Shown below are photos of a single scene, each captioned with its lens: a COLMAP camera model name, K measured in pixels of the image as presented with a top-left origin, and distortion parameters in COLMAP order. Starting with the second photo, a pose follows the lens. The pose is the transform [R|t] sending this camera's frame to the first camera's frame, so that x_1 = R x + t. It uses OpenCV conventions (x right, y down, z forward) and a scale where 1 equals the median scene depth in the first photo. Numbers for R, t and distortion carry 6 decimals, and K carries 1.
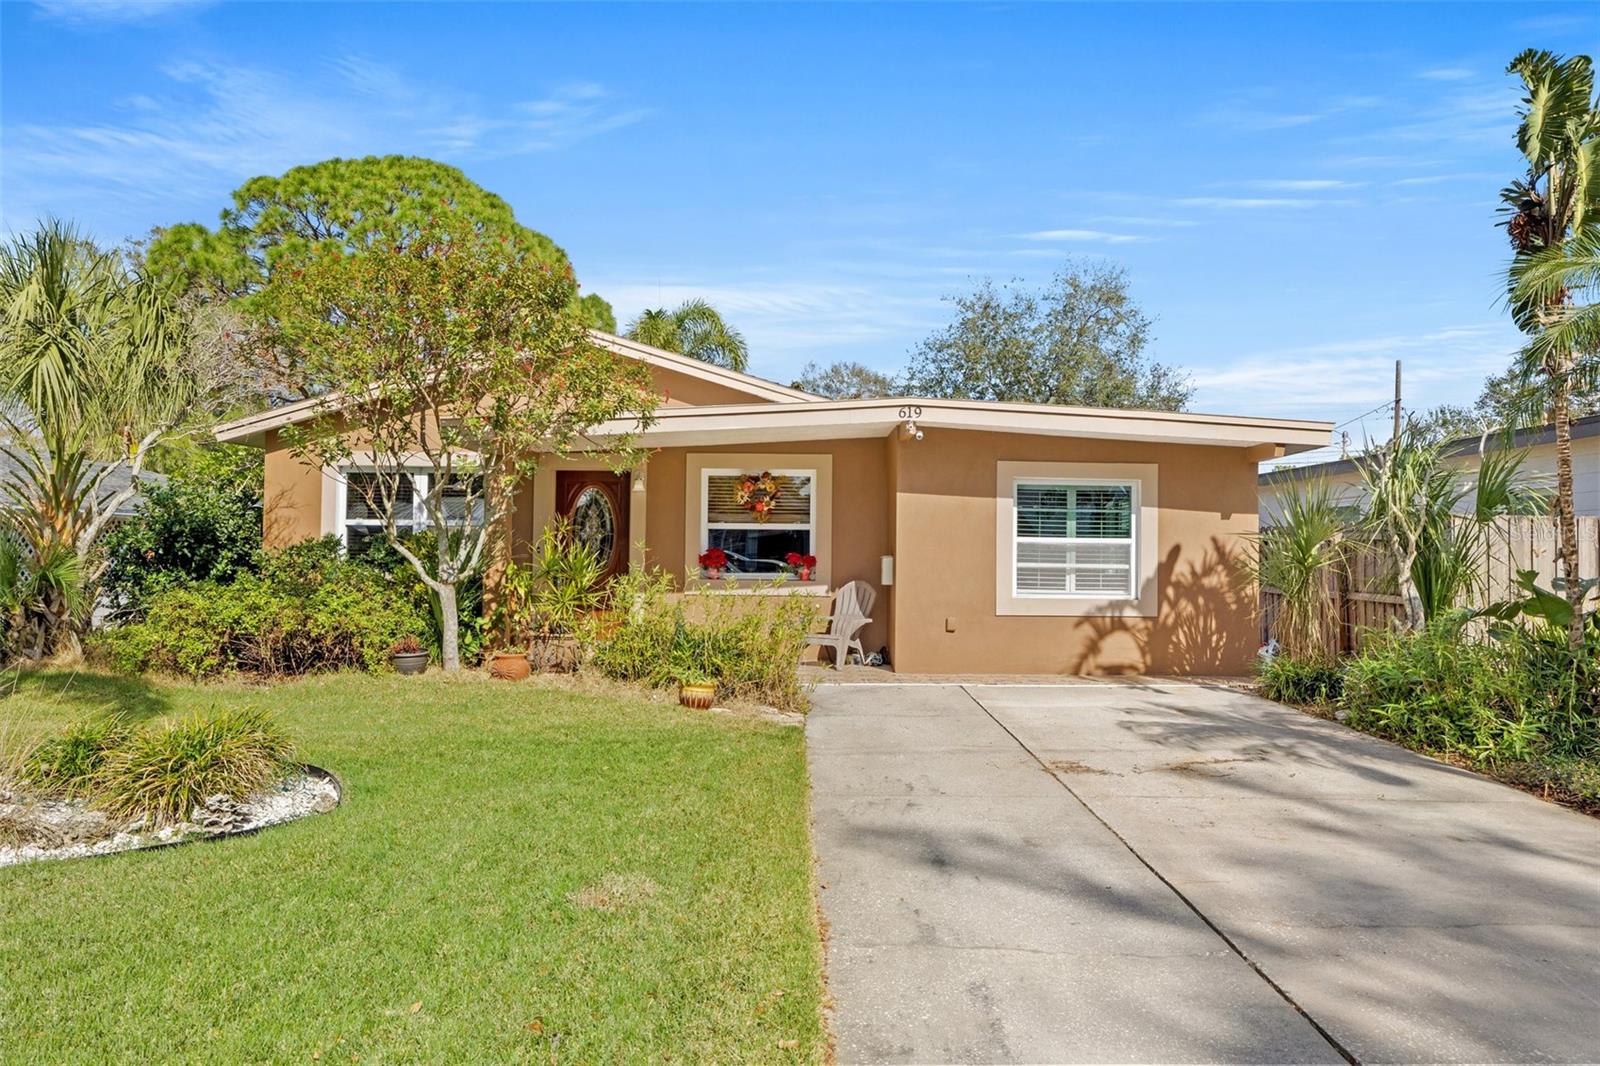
lens RADIAL K [[1169.5, 0, 797.4], [0, 1169.5, 535.8], [0, 0, 1]] dist [0.002118, -0.007617]
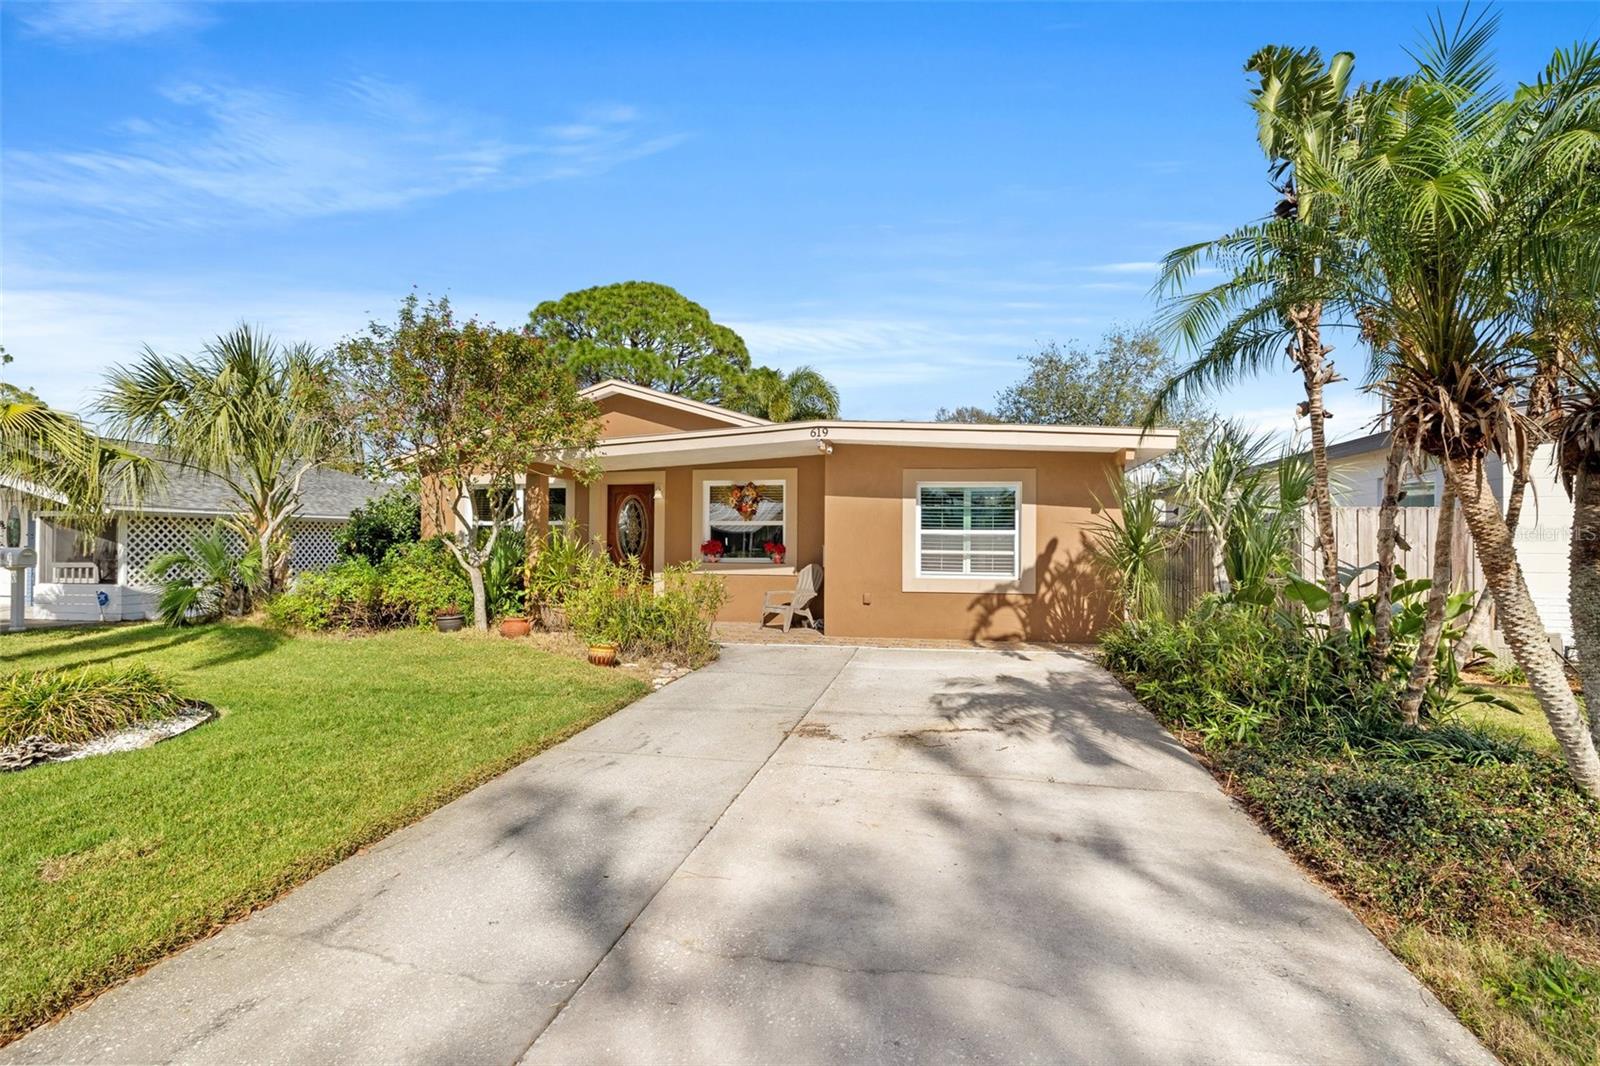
lens RADIAL K [[776.4, 0, 803.7], [0, 776.4, 535.6], [0, 0, 1]] dist [0.001190, 0.001007]
pose [[0.976433, -0.006734, -0.215716, 0.241698], [0.008226, 0.999948, 0.006019, 0.001233], [0.215664, -0.007651, 0.976438, 0.159242]]
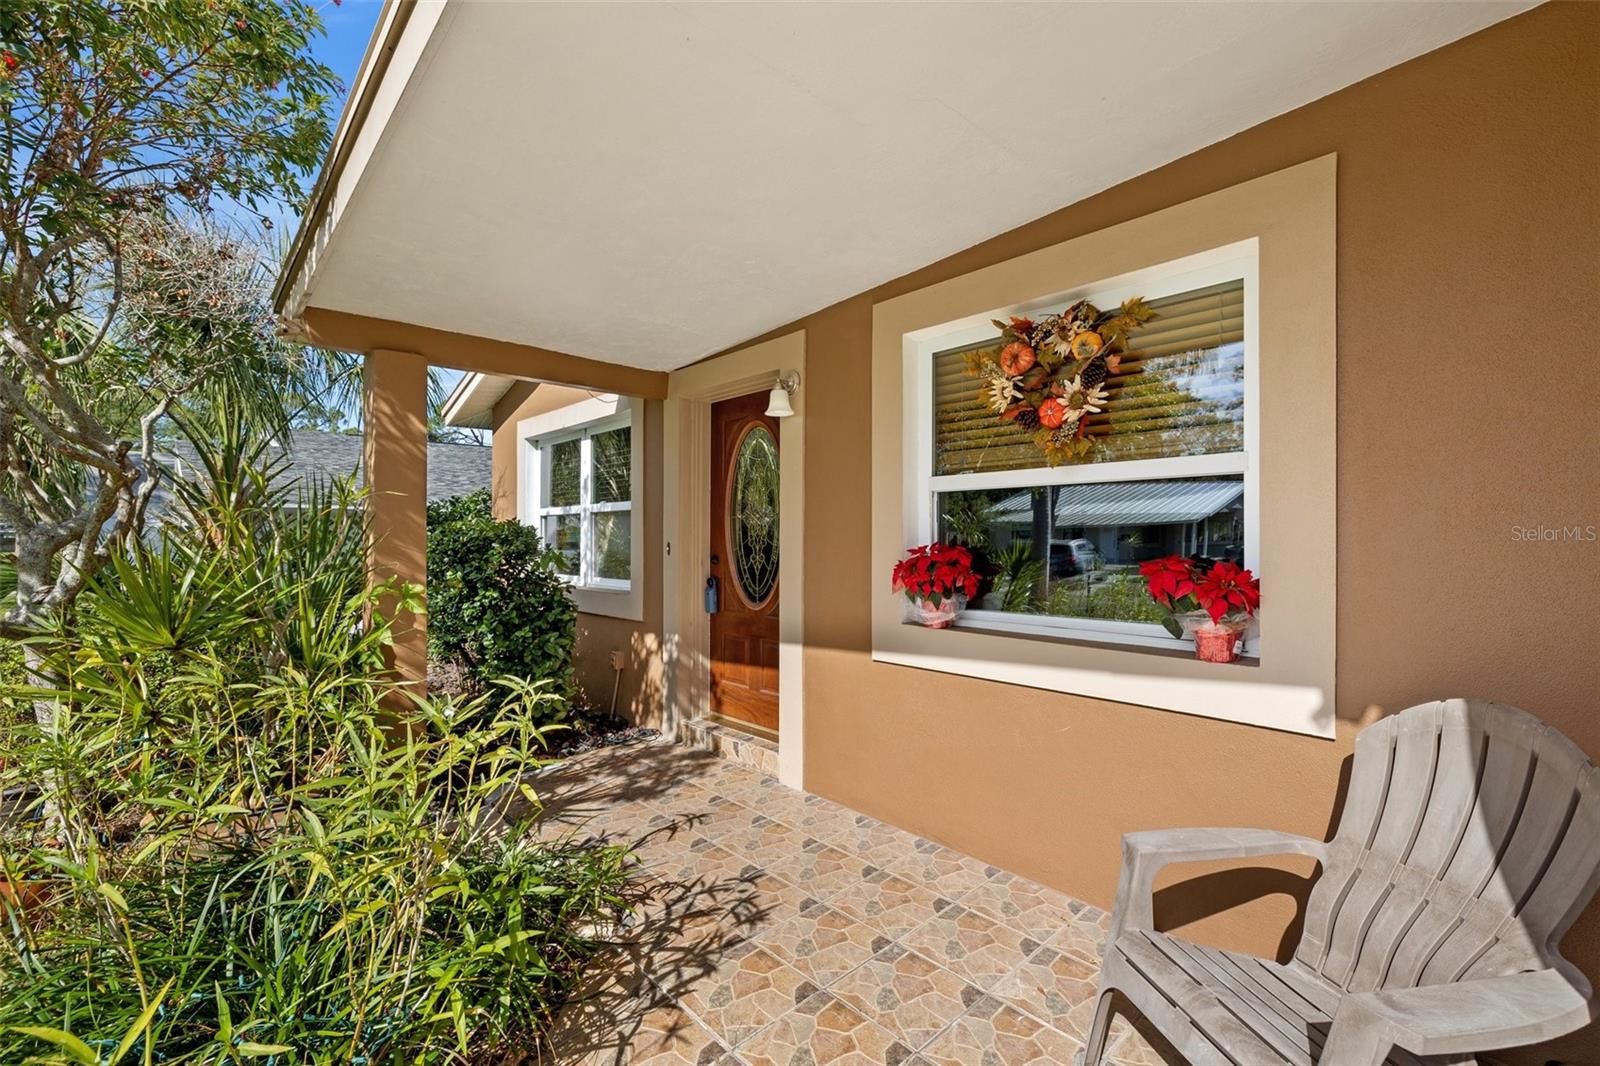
lens RADIAL K [[673.4, 0, 796.3], [0, 673.4, 538.3], [0, 0, 1]] dist [-0.001073, 0.000795]
pose [[0.674014, -0.005594, -0.738698, 0.060963], [0.019956, 0.999744, 0.010637, 0.006550], [0.738449, -0.021911, 0.673953, 0.884248]]
